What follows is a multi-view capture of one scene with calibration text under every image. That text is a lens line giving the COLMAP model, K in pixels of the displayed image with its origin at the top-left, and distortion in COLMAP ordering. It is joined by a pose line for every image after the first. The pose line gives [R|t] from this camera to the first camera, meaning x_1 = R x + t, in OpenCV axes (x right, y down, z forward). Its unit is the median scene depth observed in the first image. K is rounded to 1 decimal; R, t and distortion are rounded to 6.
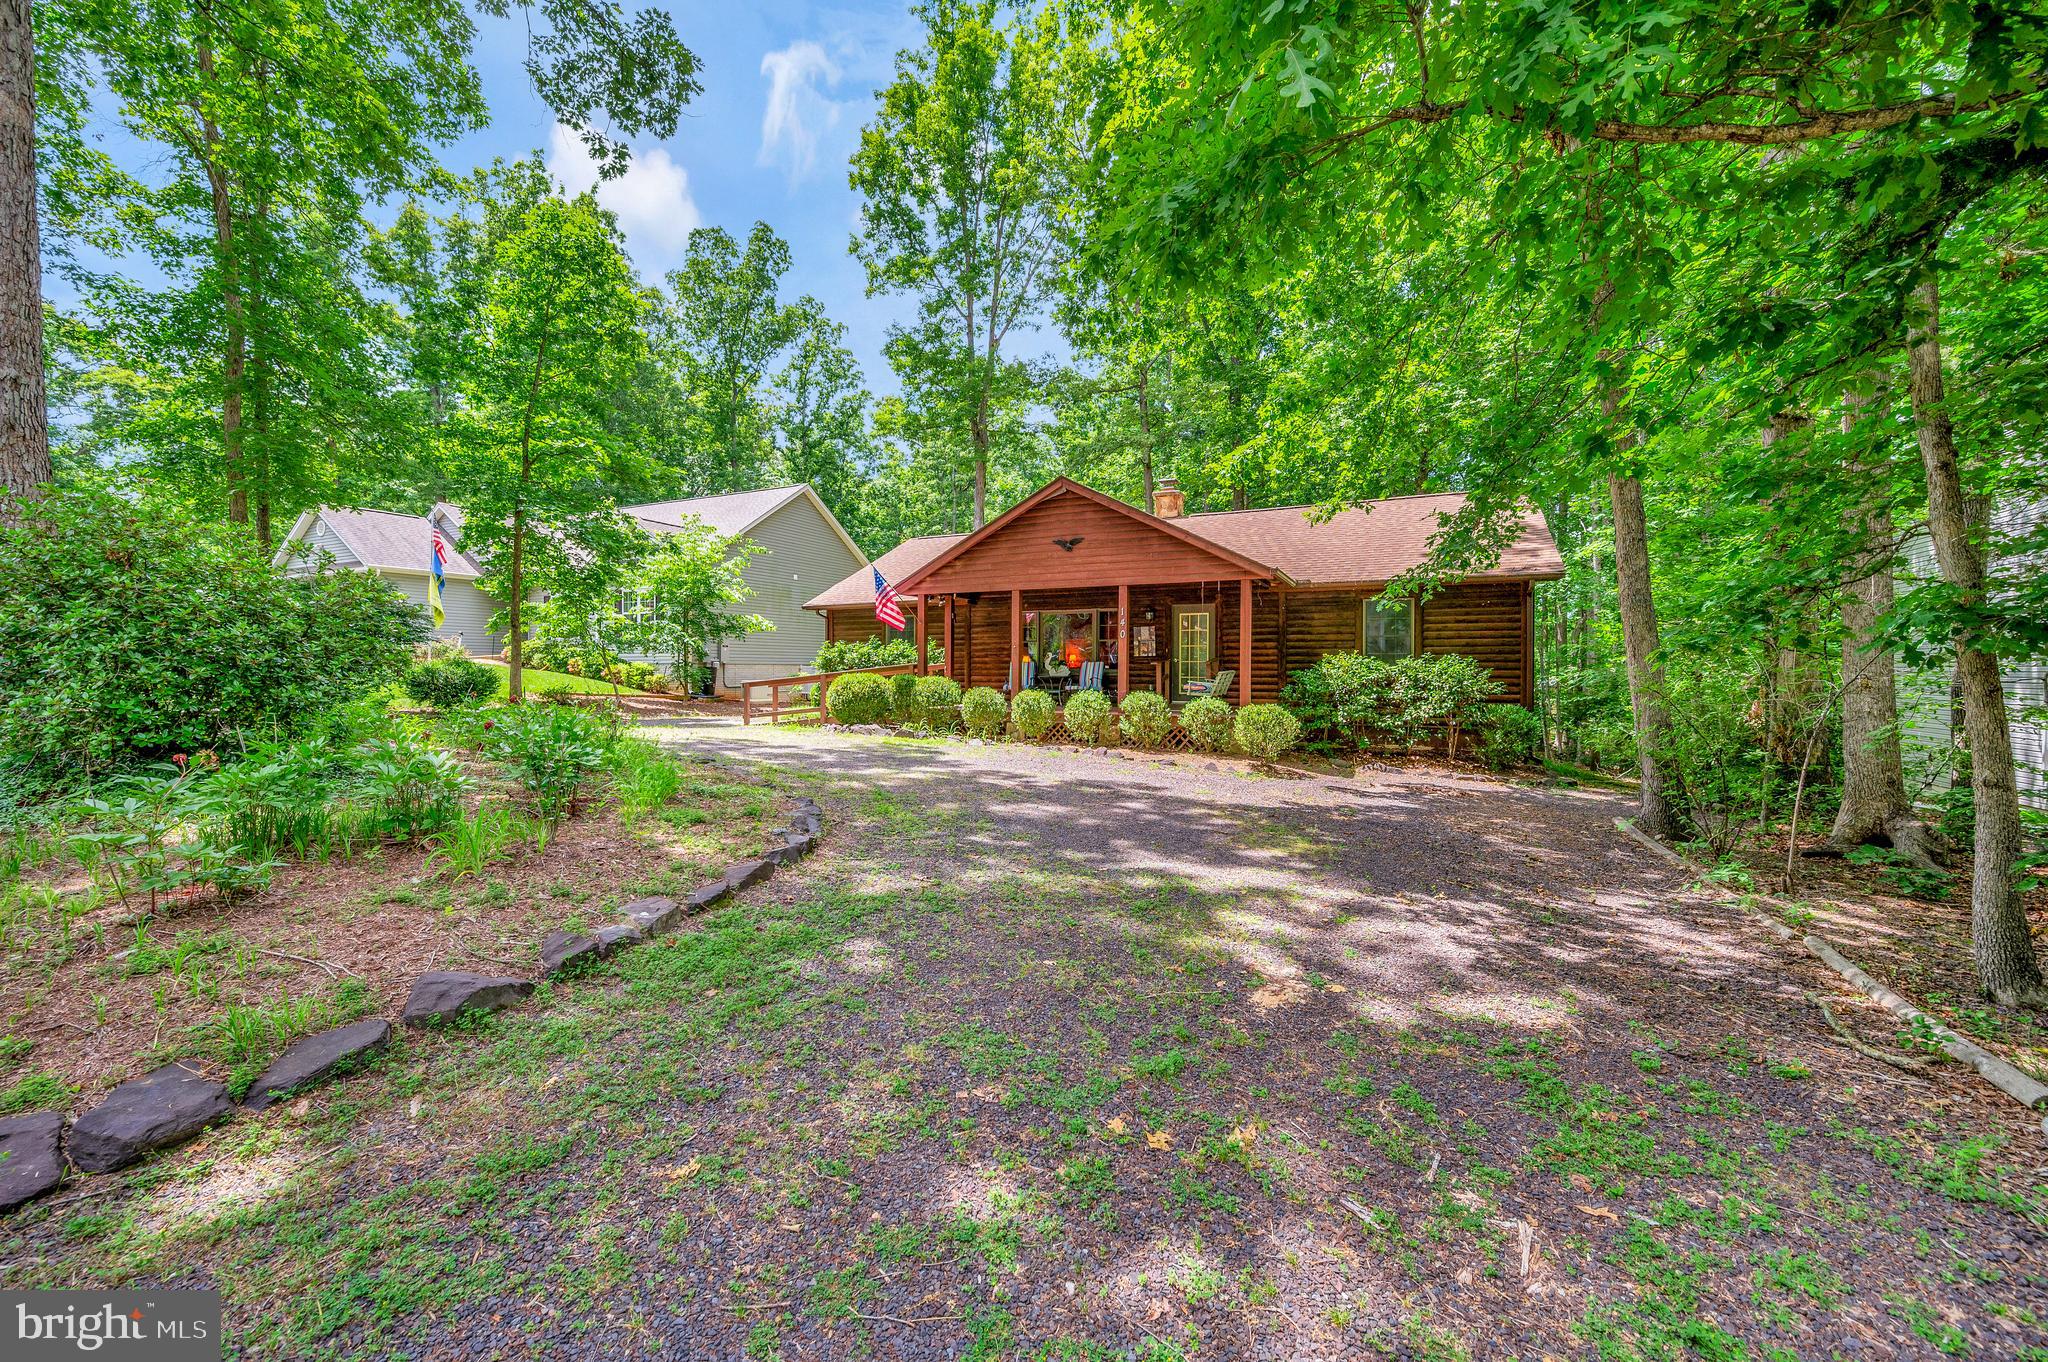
lens RADIAL K [[824.0, 0, 1021.6], [0, 824.0, 677.2], [0, 0, 1]] dist [-0.001909, -0.000315]
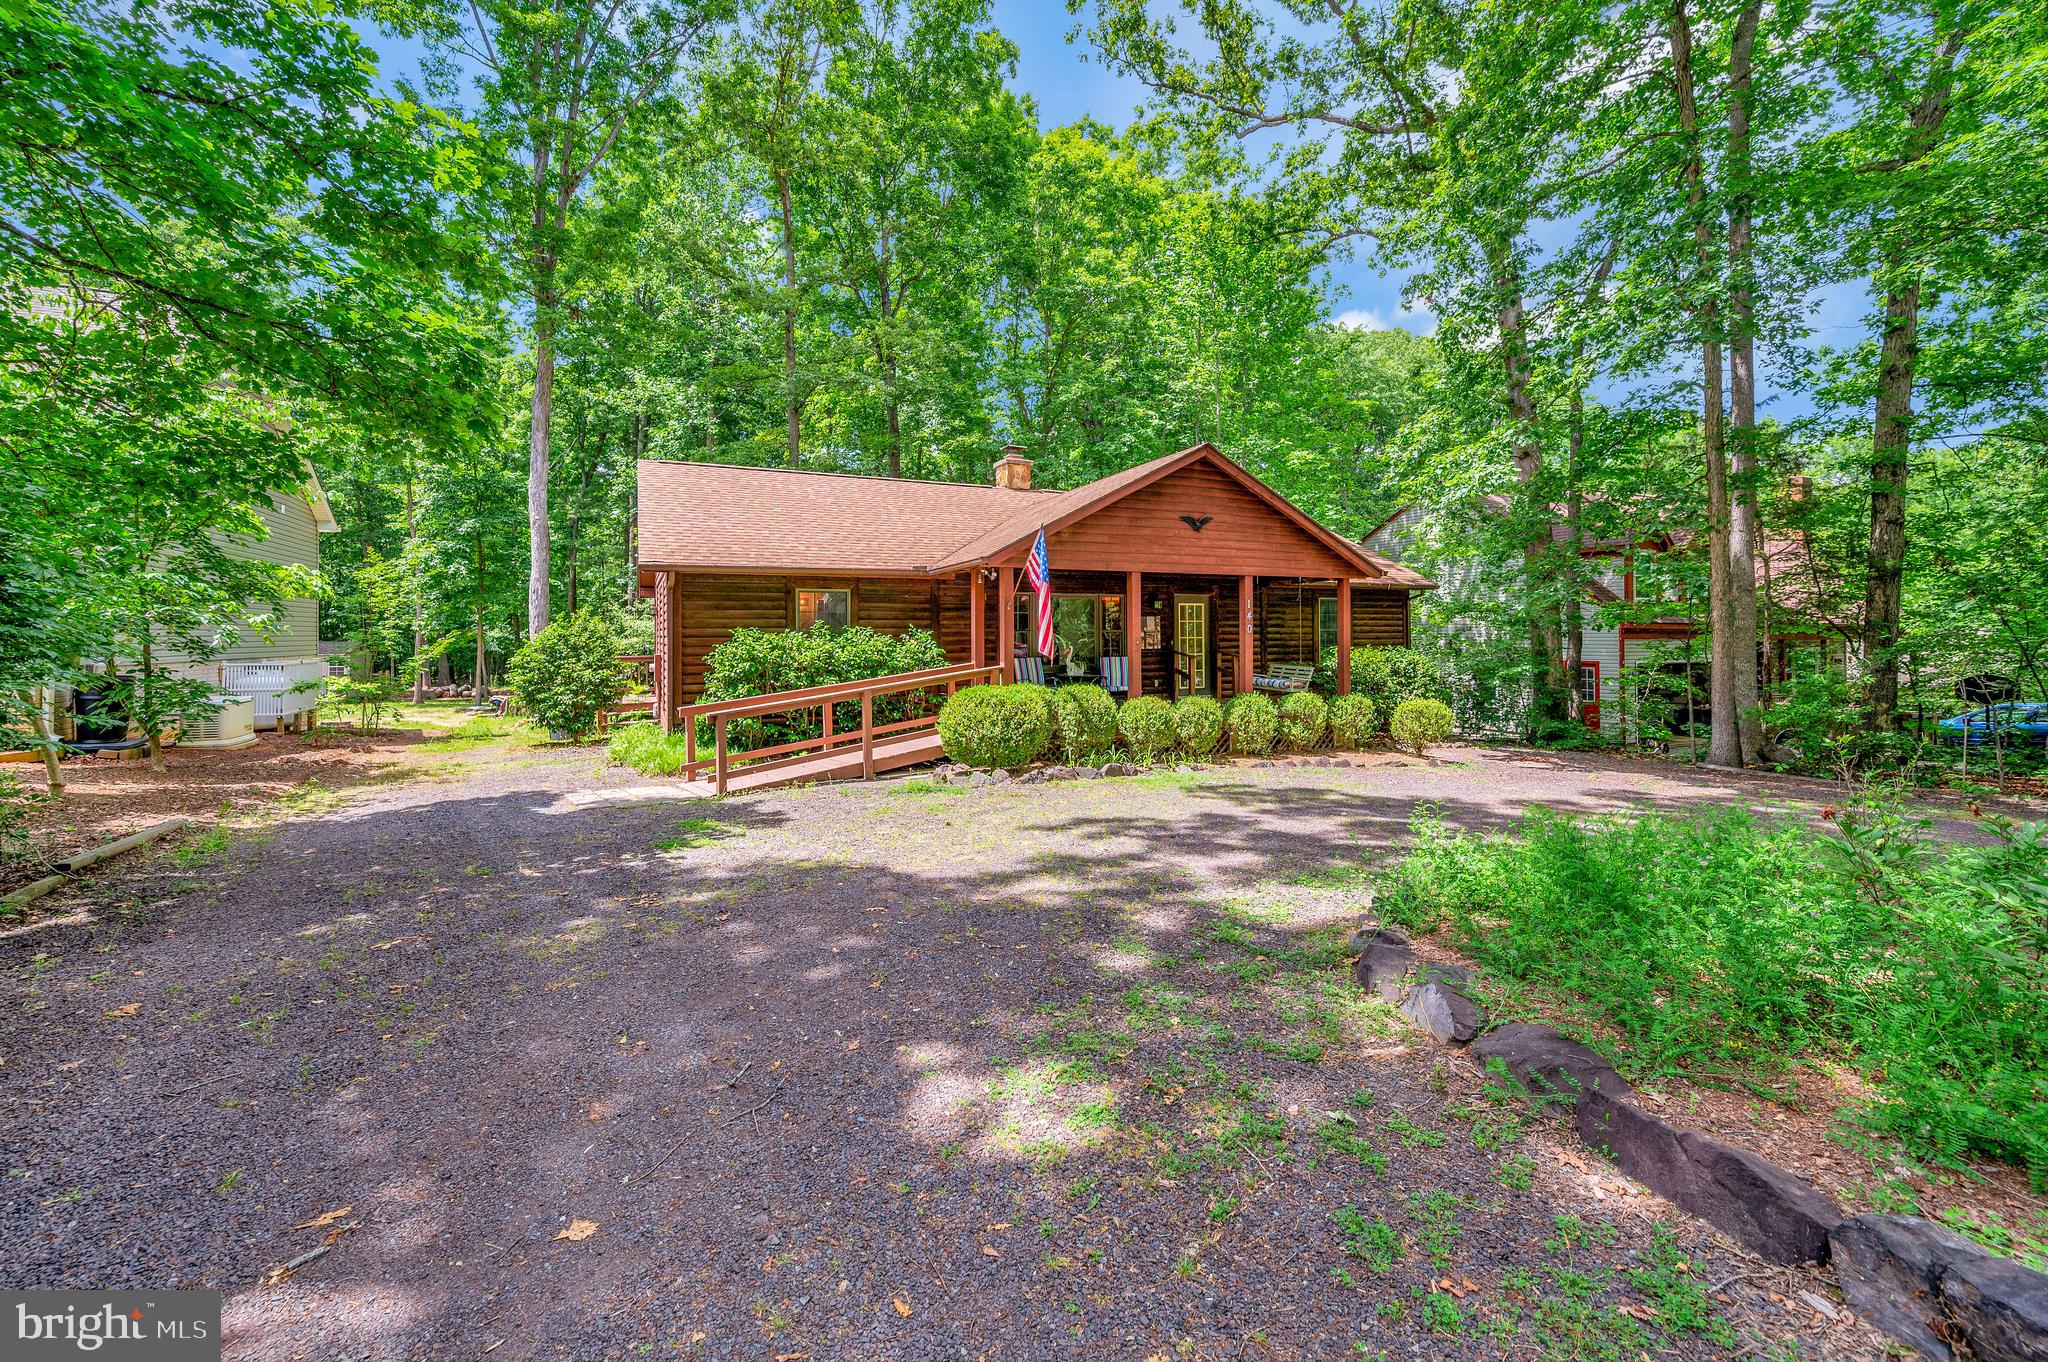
lens RADIAL K [[824.0, 0, 1012.7], [0, 824.0, 625.1], [0, 0, 1]] dist [-0.001909, -0.000315]
pose [[0.625665, 0.002392, 0.780088, -0.723398], [0.013087, 0.999822, -0.013562, -0.045958], [-0.779982, 0.018694, 0.625523, 0.610929]]
